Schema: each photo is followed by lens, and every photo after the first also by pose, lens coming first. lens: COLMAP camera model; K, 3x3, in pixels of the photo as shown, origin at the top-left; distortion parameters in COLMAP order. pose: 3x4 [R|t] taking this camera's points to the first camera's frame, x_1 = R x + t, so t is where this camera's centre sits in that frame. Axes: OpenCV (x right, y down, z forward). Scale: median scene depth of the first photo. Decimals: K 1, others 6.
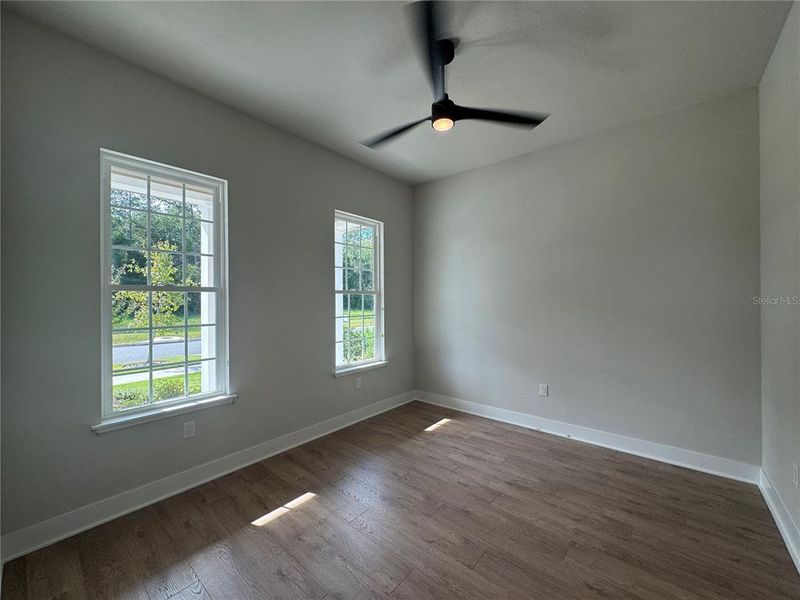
lens RADIAL K [[319.7, 0, 401.2], [0, 319.7, 300.2], [0, 0, 1]] dist [-0.001288, -0.000042]
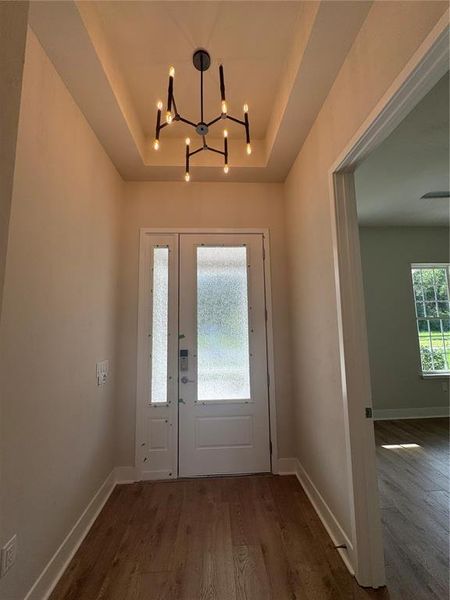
lens RADIAL K [[239.7, 0, 225.0], [0, 239.7, 300.0], [0, 0, 1]] dist [-0.001288, -0.000042]
pose [[0.680223, -0.088571, -0.727634, 0.002399], [0.016434, 0.994266, -0.105663, -0.012305], [0.732821, 0.059916, 0.677779, -0.488387]]
